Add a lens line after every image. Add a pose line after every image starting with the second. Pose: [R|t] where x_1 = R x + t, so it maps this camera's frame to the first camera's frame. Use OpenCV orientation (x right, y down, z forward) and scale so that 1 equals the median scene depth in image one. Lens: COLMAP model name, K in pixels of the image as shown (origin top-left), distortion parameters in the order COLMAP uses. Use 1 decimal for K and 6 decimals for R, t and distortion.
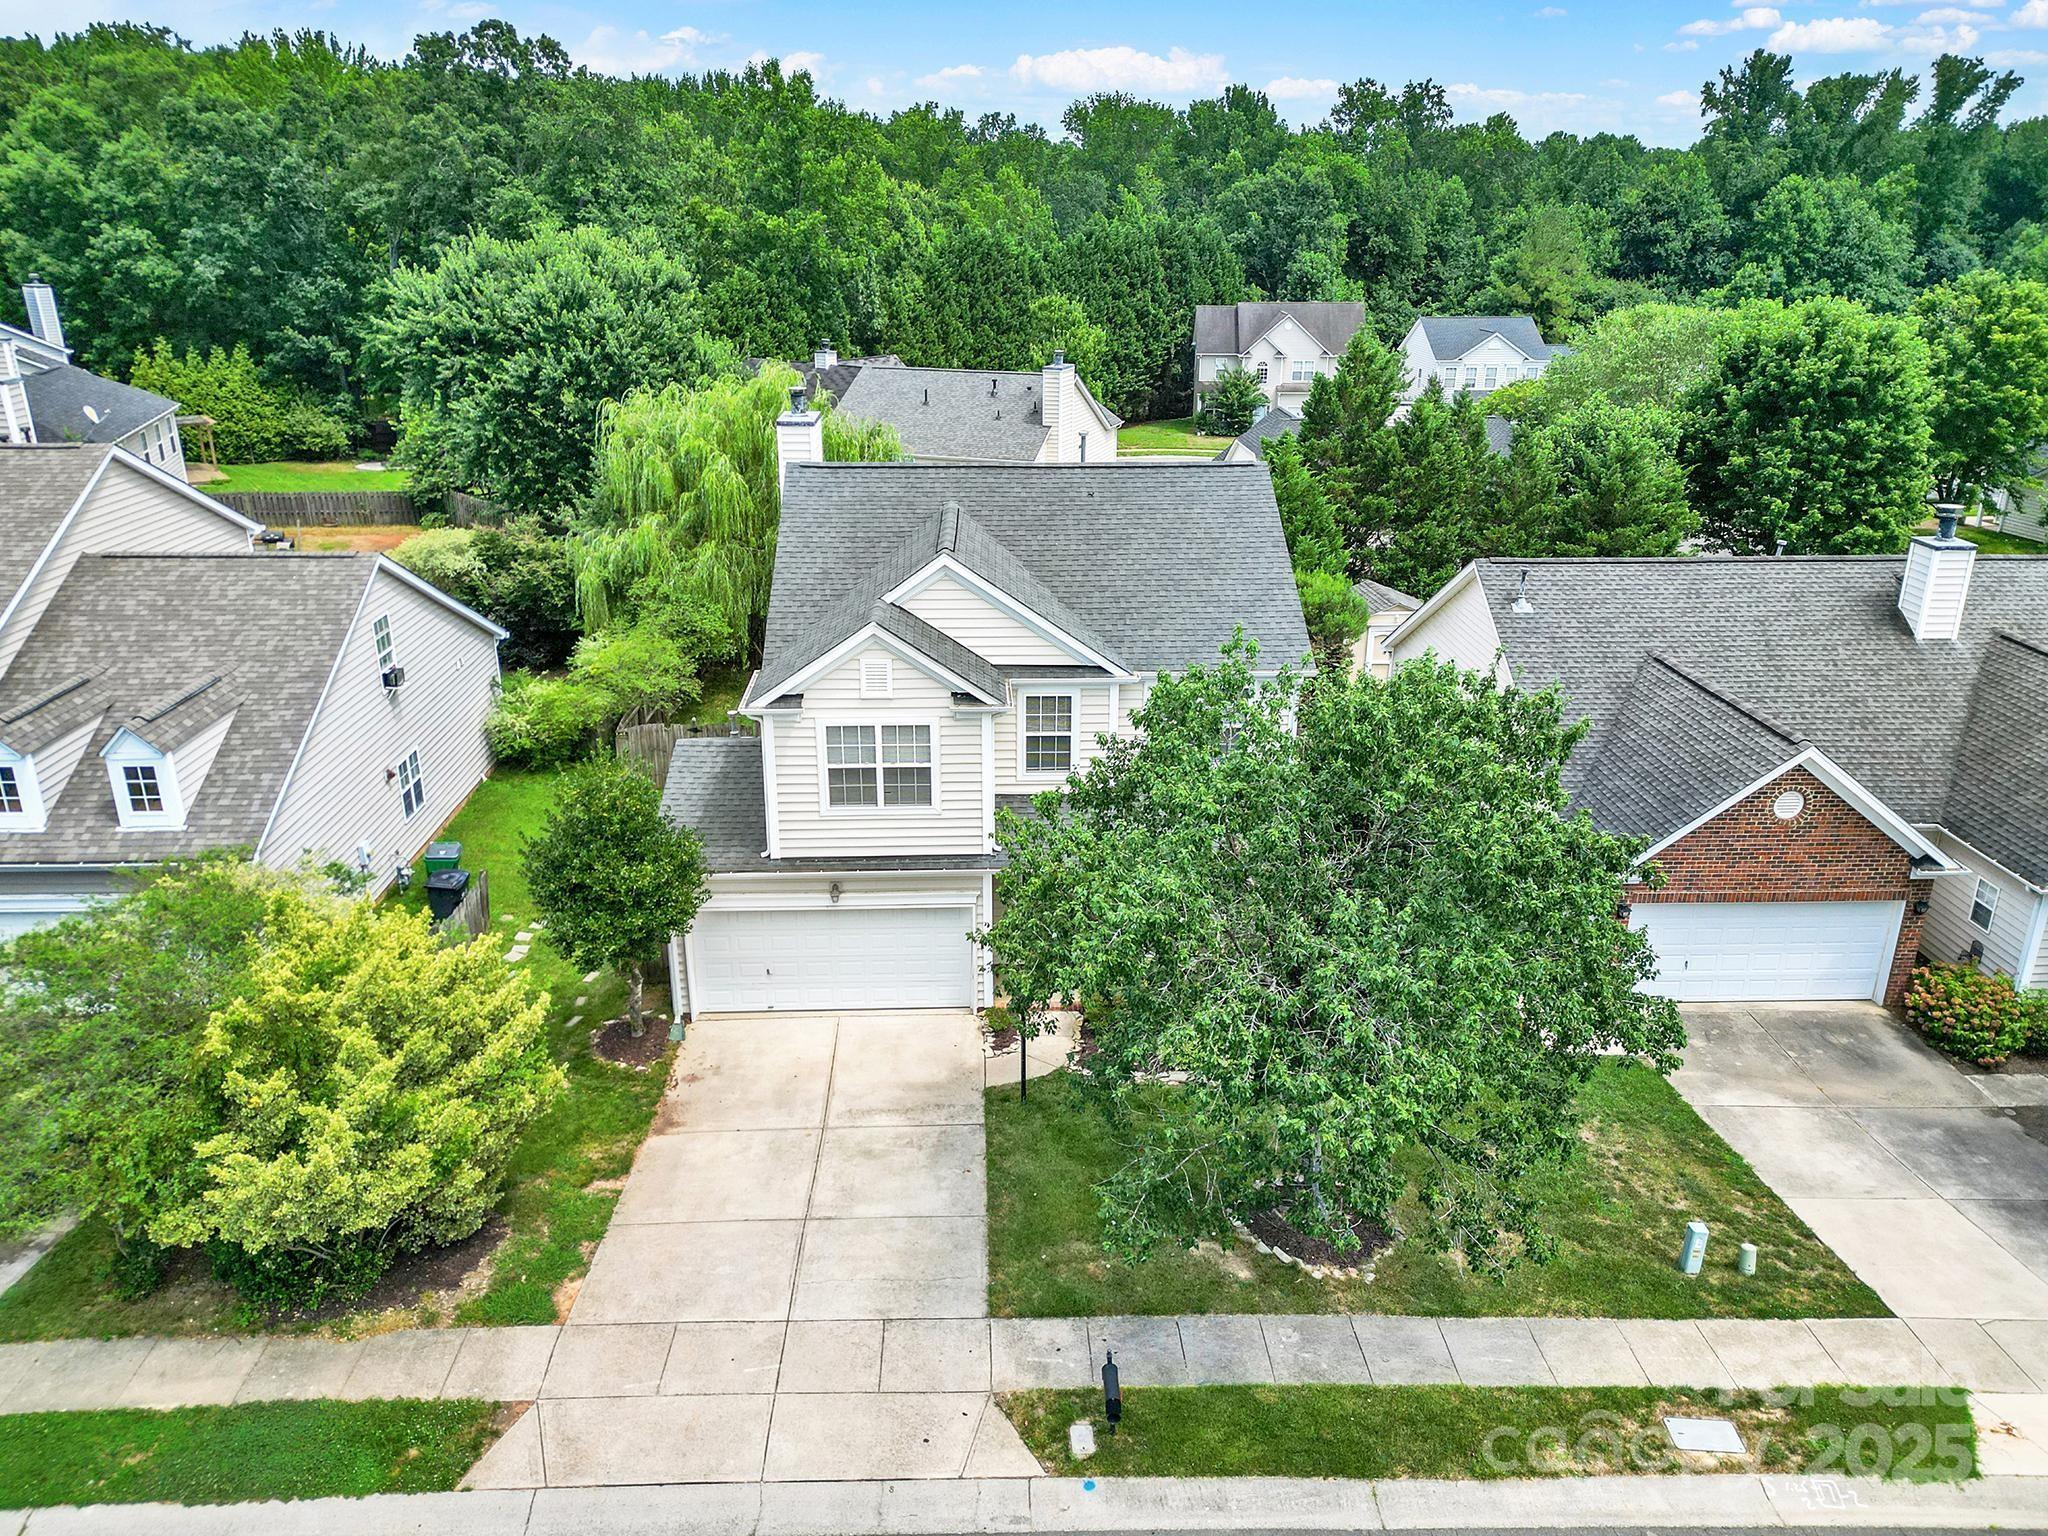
lens RADIAL K [[1438.3, 0, 1020.8], [0, 1438.3, 750.9], [0, 0, 1]] dist [0.043517, -0.001128]
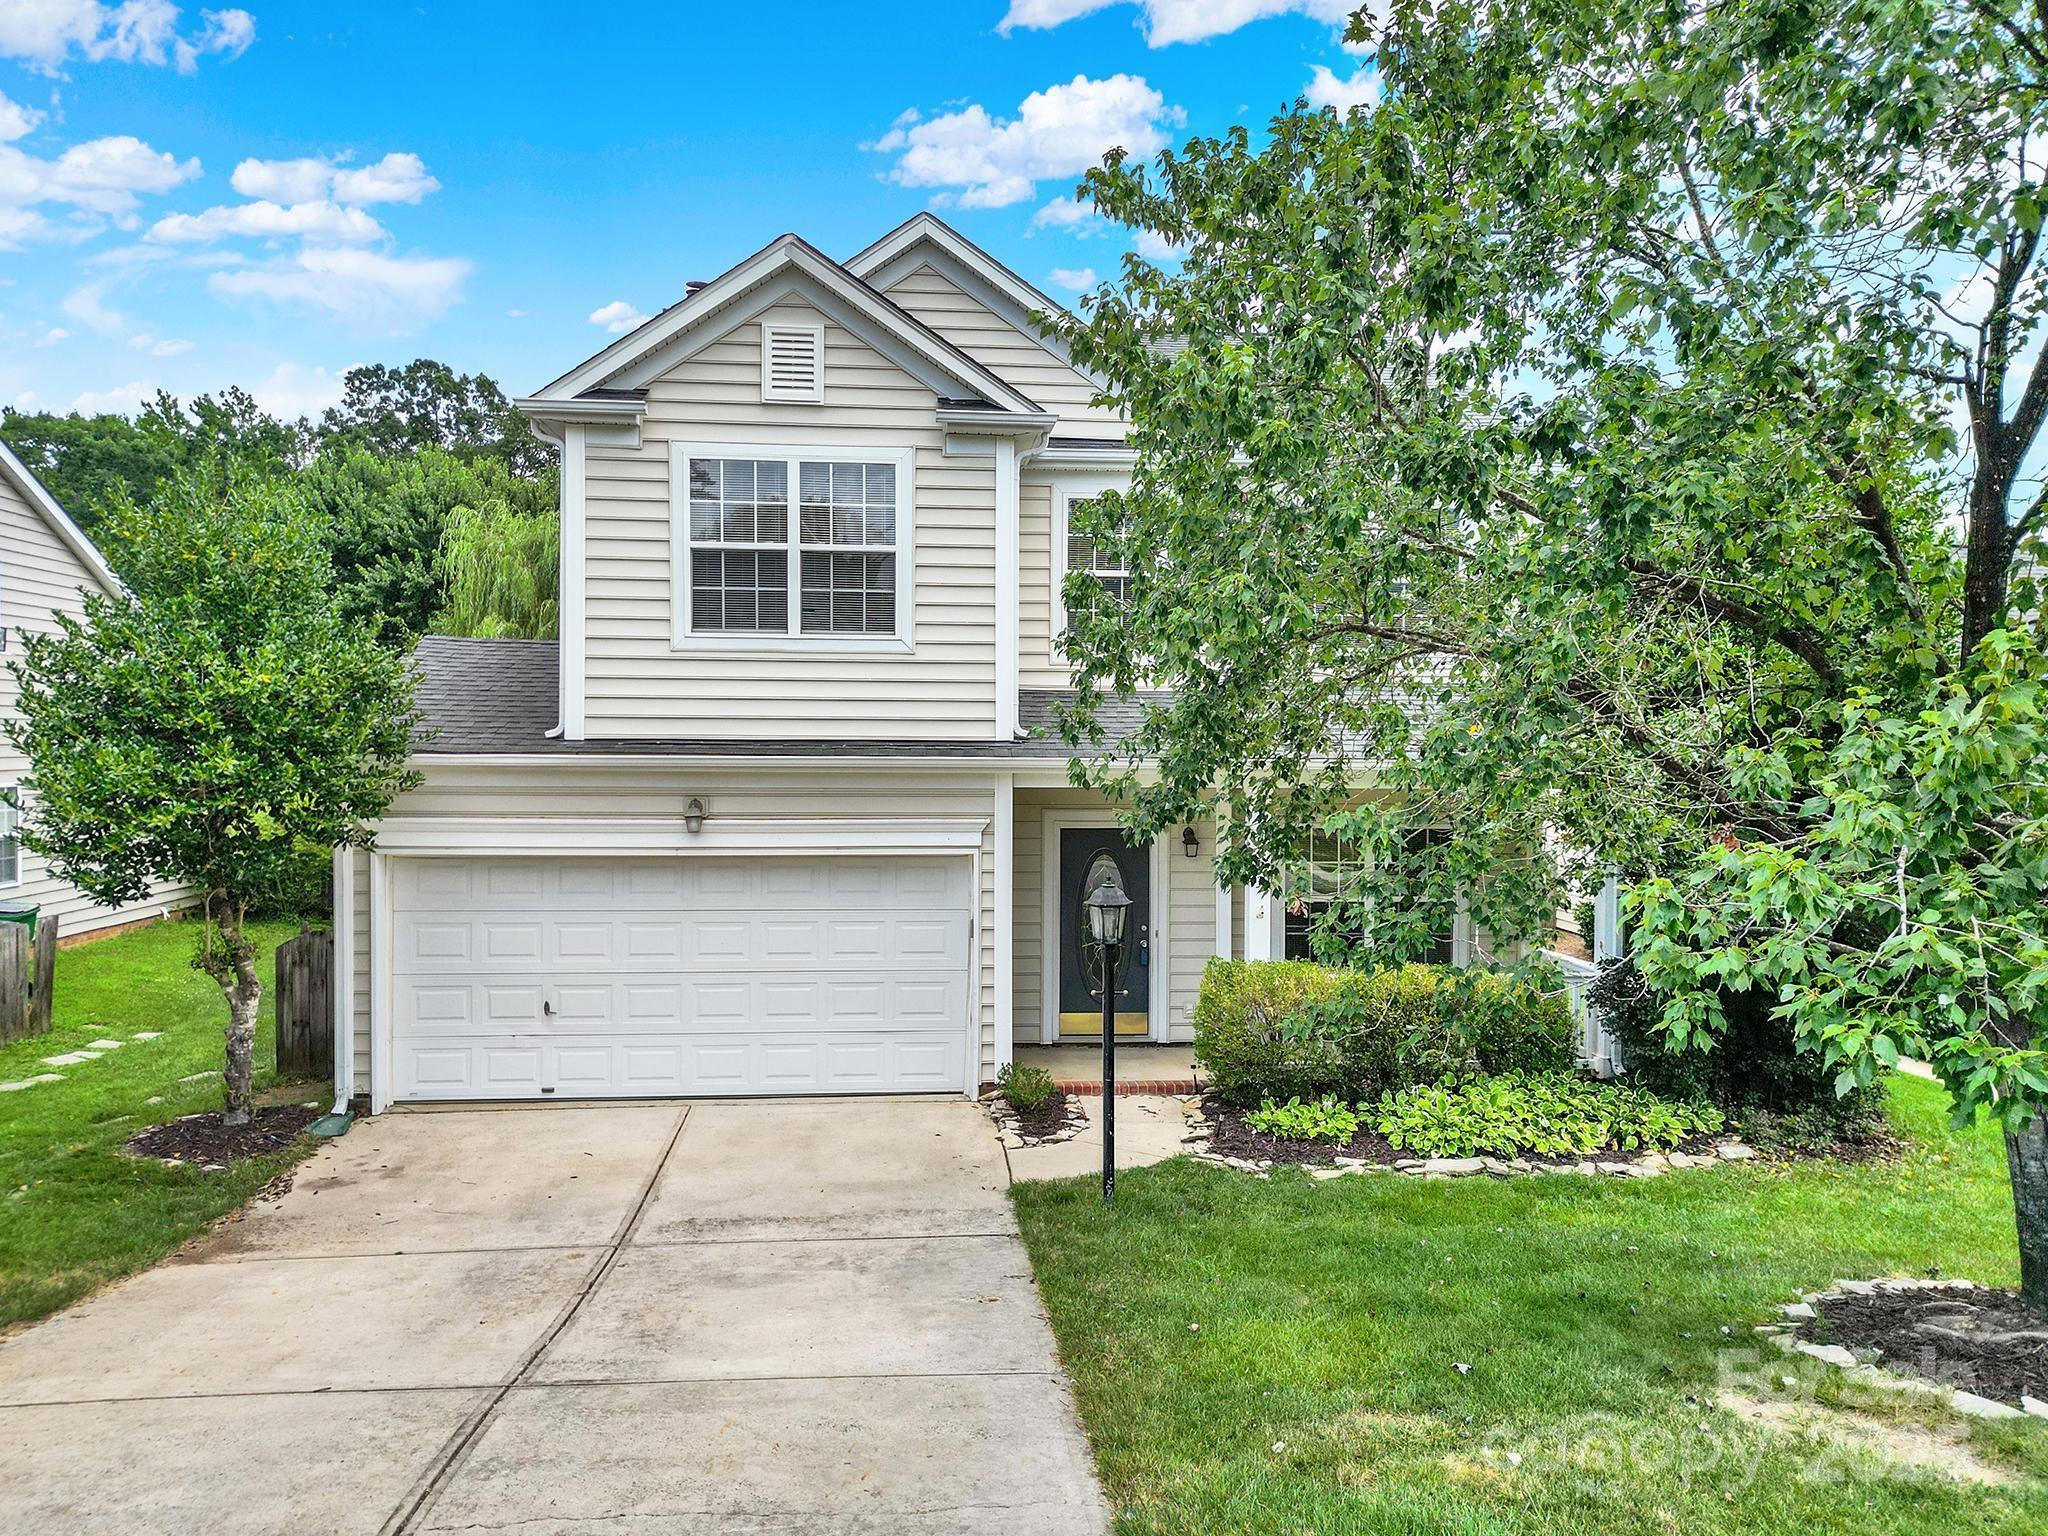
lens RADIAL K [[1462.3, 0, 1024.0], [0, 1462.3, 768.0], [0, 0, 1]] dist [0.038001, -0.025731]
pose [[0.998878, 0.002865, 0.047275, -0.041338], [0.012011, 0.950213, -0.311370, 0.246803], [-0.045814, 0.311588, 0.949112, 0.530988]]
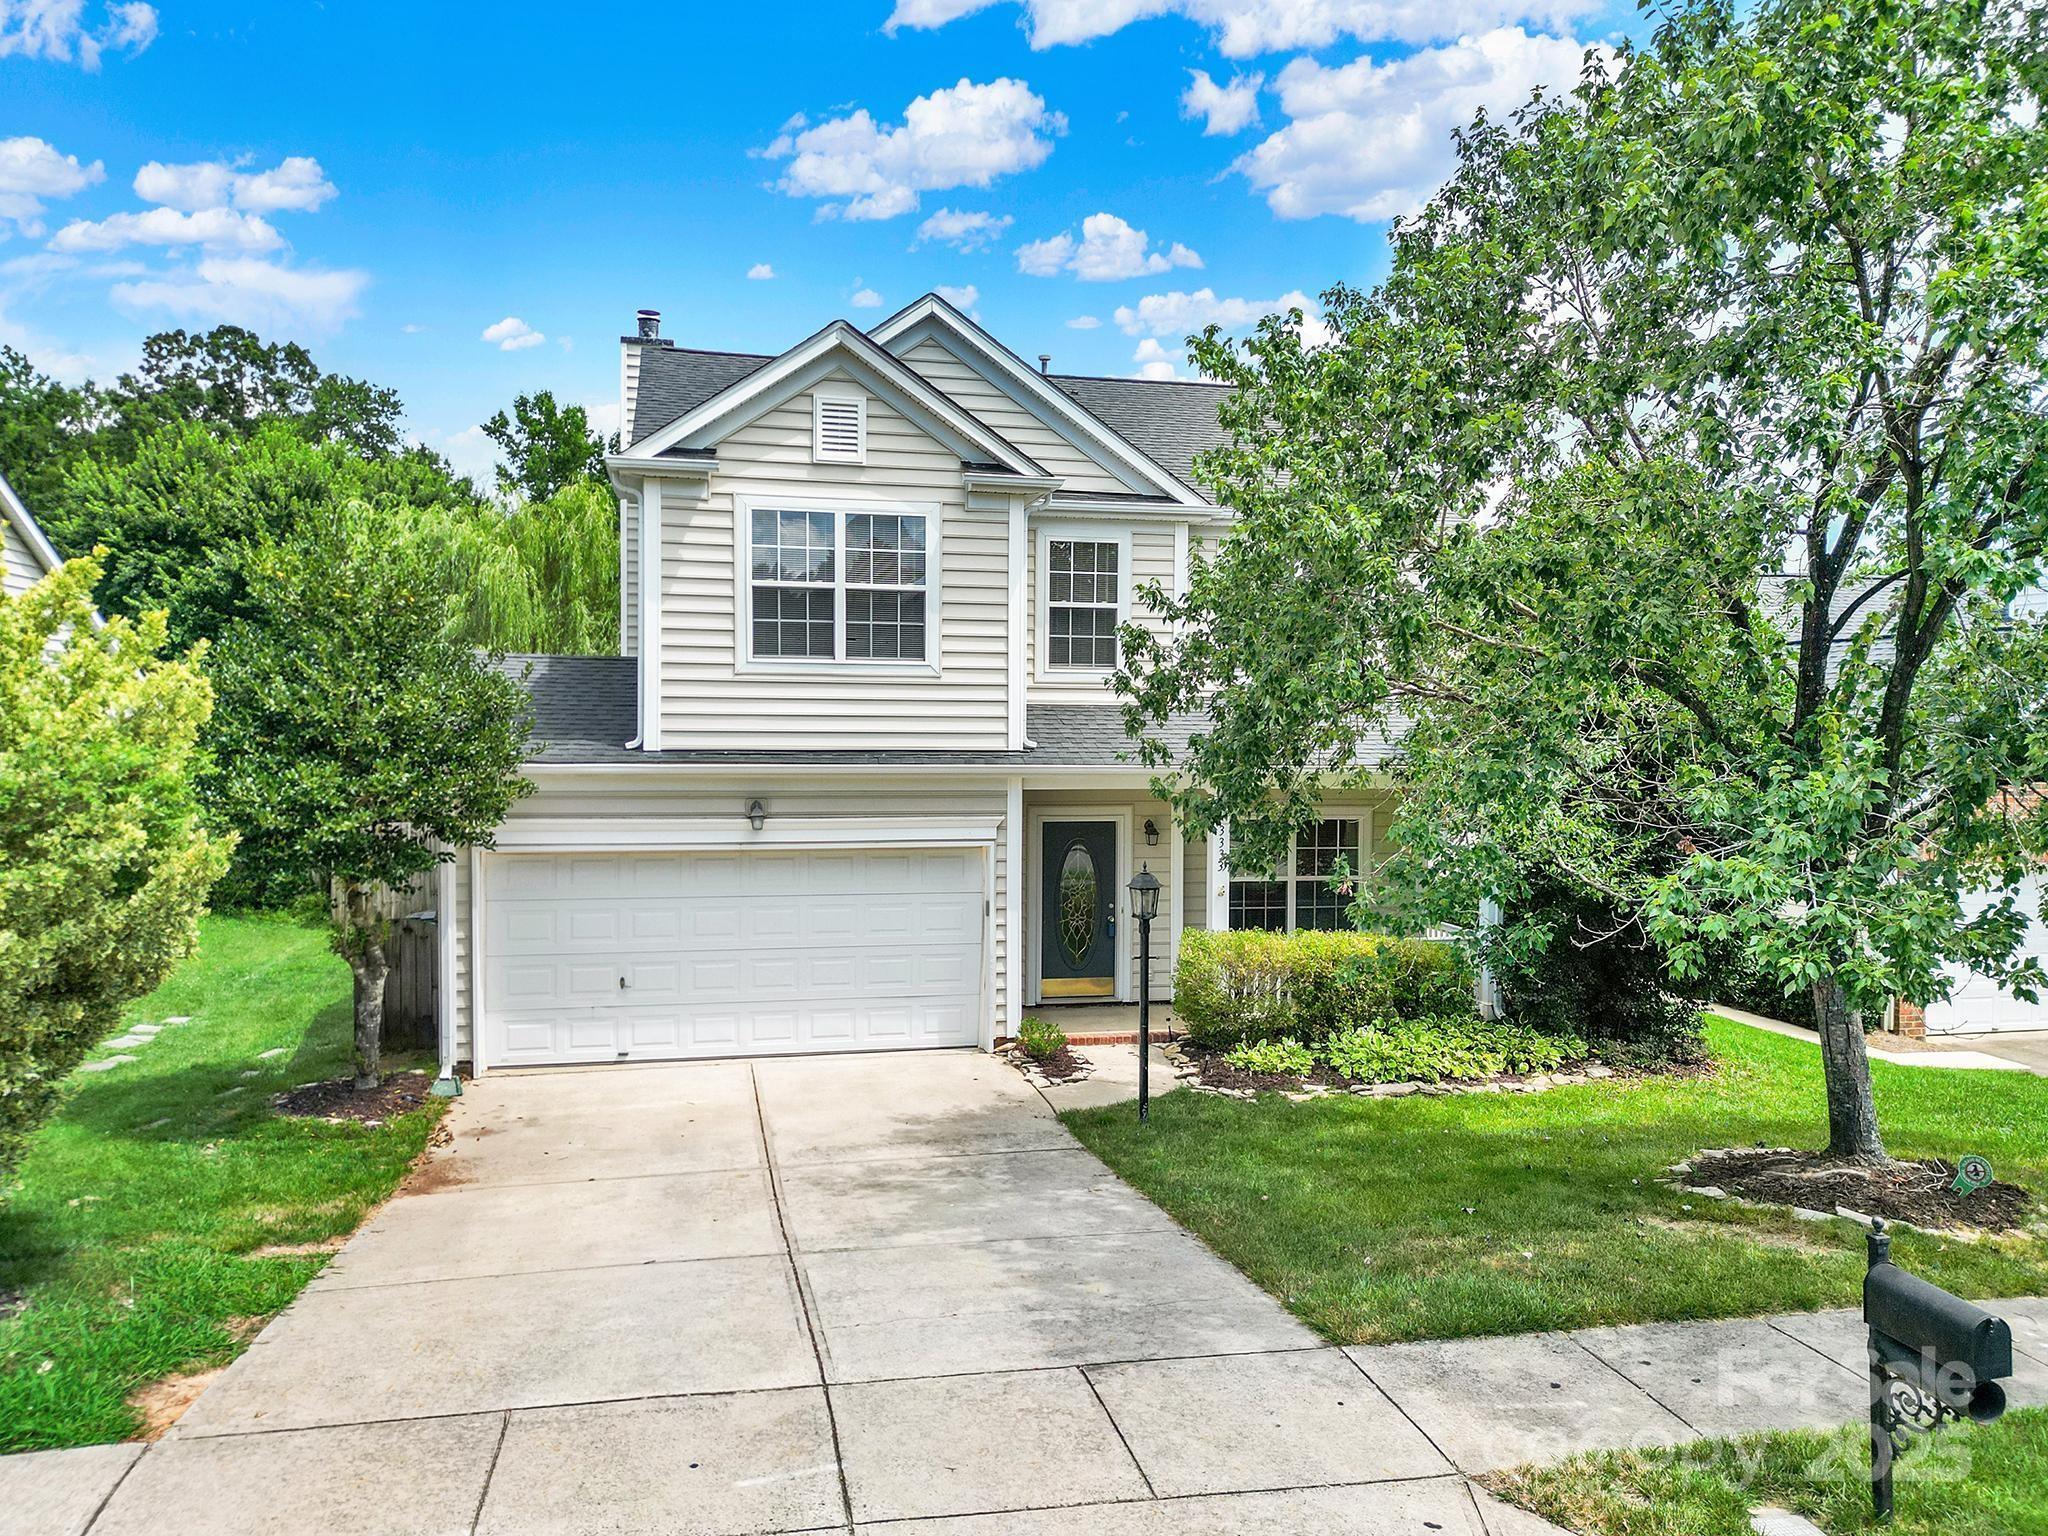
lens RADIAL K [[1455.8, 0, 1024.0], [0, 1455.8, 768.0], [0, 0, 1]] dist [0.055073, -0.051880]
pose [[0.983843, -0.000323, 0.179033, -0.131782], [0.053704, 0.954480, -0.293400, 0.264208], [-0.170789, 0.298274, 0.939076, 0.442843]]
